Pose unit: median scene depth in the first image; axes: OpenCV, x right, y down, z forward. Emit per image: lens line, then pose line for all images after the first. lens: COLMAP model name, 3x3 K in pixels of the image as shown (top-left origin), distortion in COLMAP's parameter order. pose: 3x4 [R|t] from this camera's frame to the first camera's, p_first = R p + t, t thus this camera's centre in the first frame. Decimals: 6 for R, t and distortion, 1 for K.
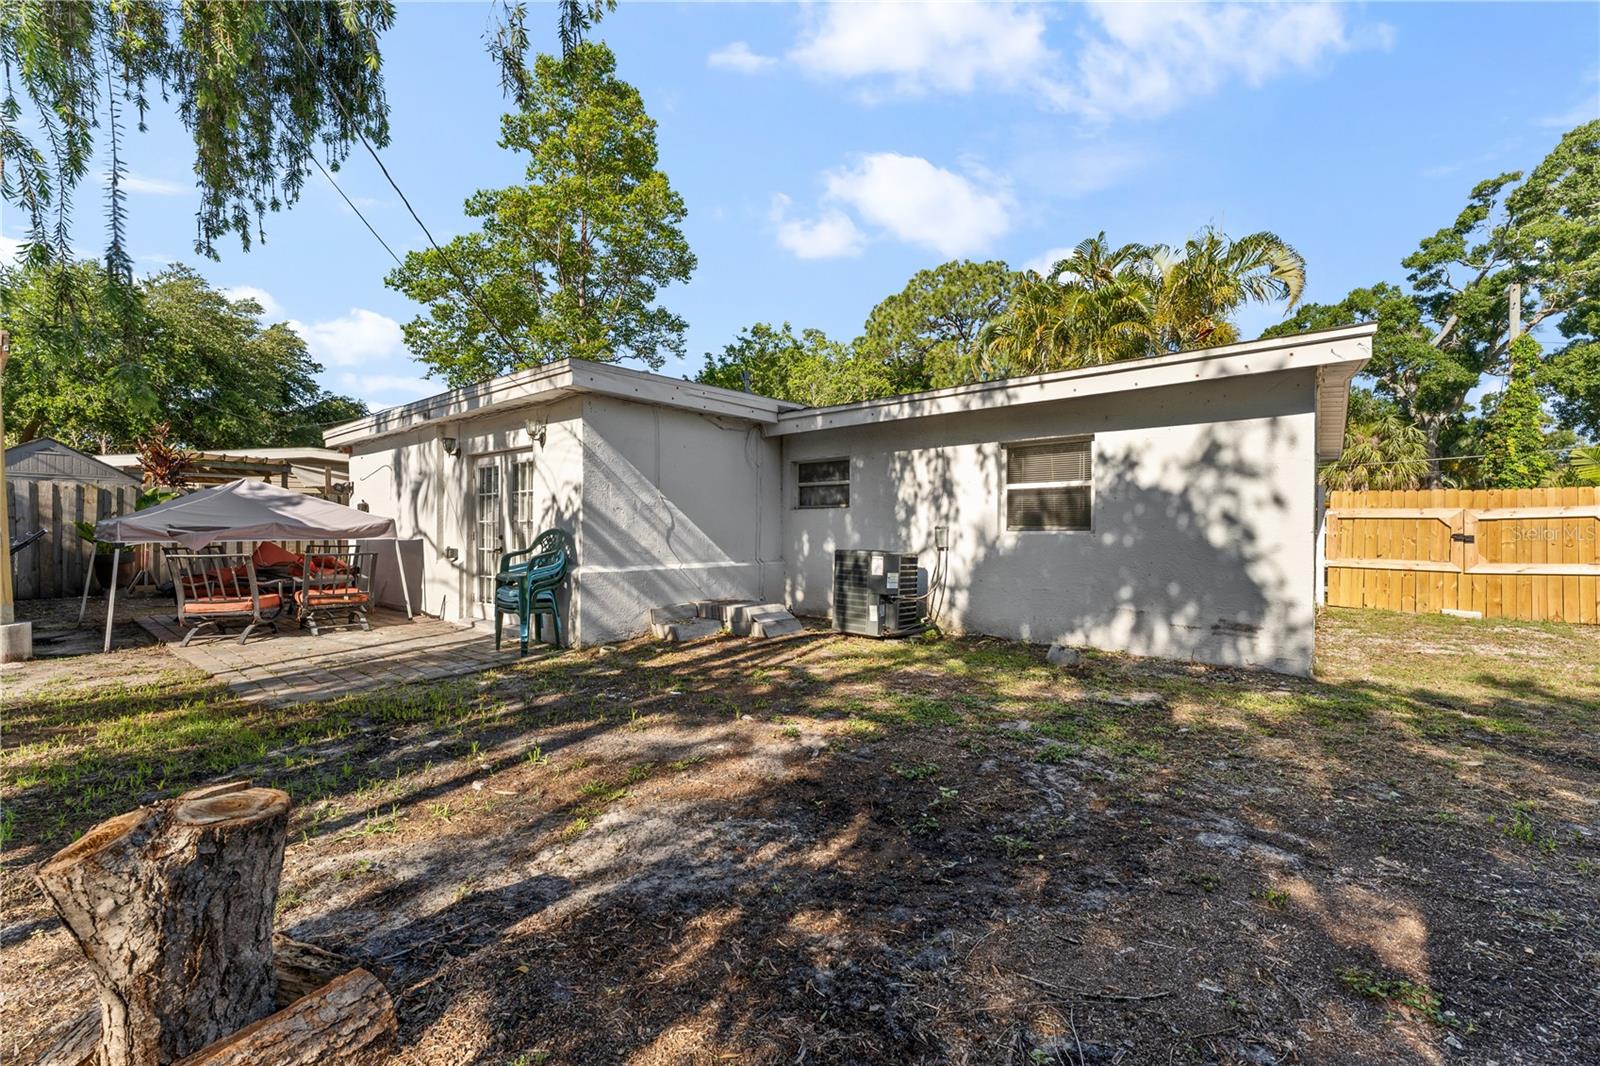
lens RADIAL K [[652.6, 0, 772.1], [0, 652.6, 534.3], [0, 0, 1]] dist [0.000406, -0.000692]
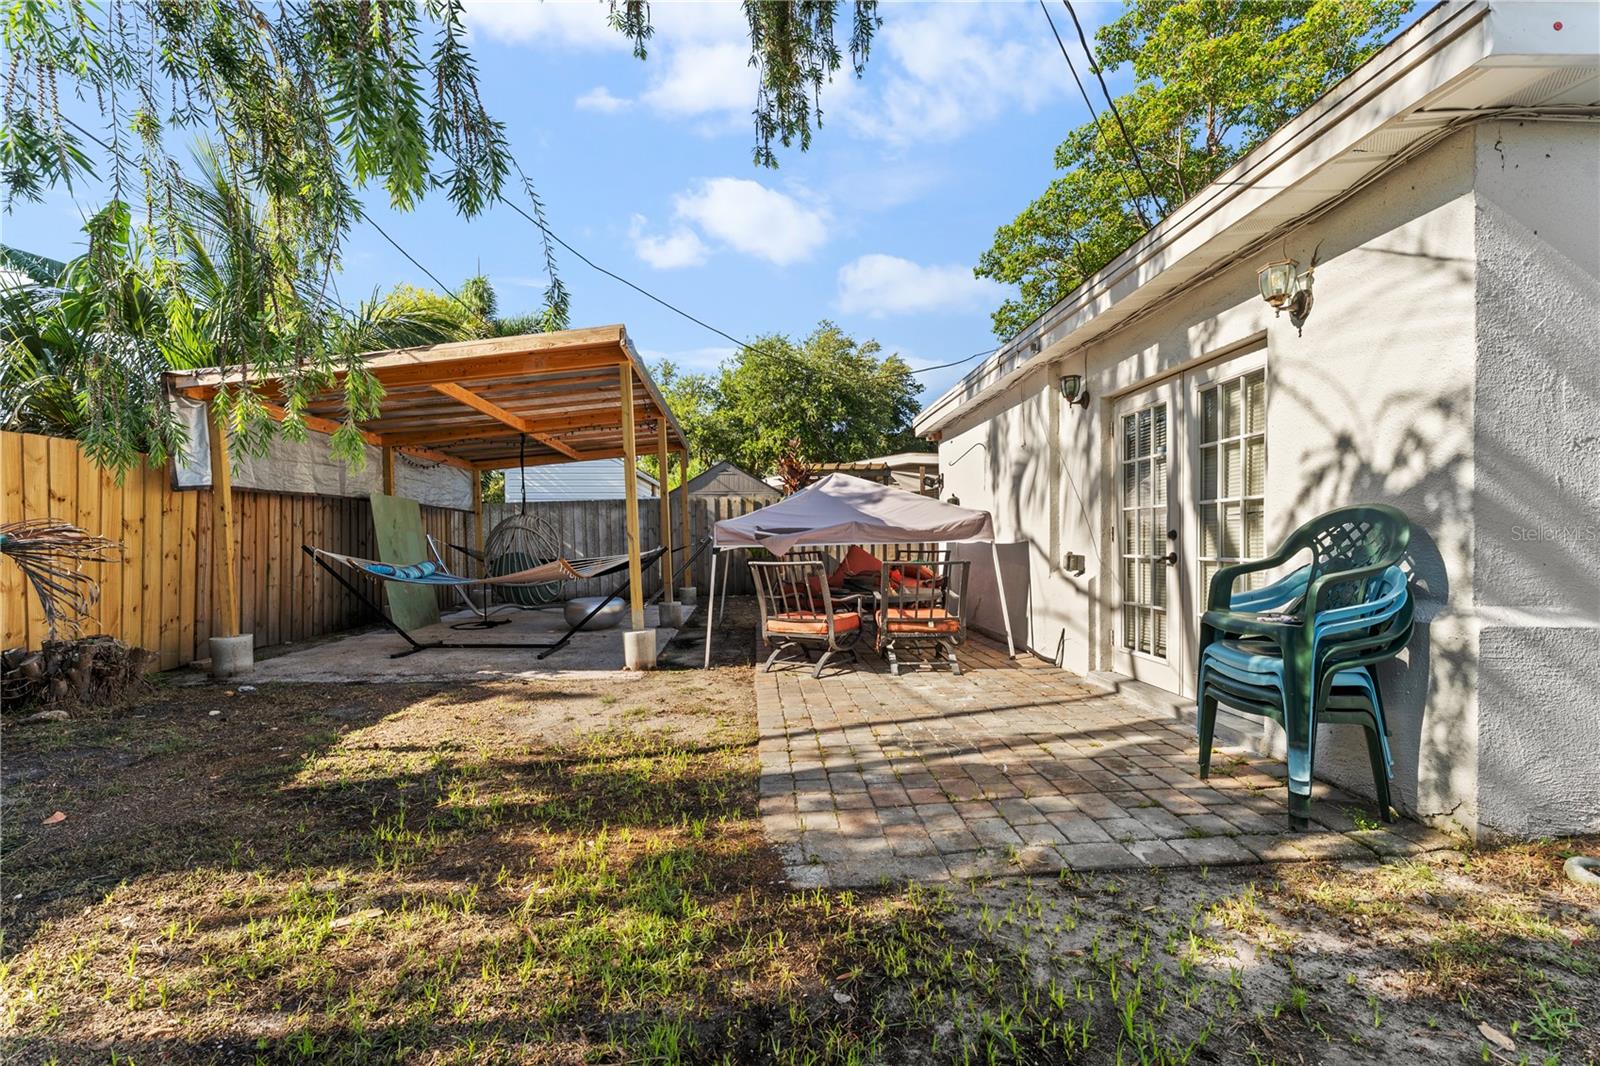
lens RADIAL K [[652.6, 0, 794.7], [0, 652.6, 536.0], [0, 0, 1]] dist [0.000406, -0.000692]
pose [[0.692035, -0.010714, -0.721784, -0.232581], [0.004247, 0.999933, -0.010770, 0.006189], [0.721851, 0.004388, 0.692034, 0.386635]]
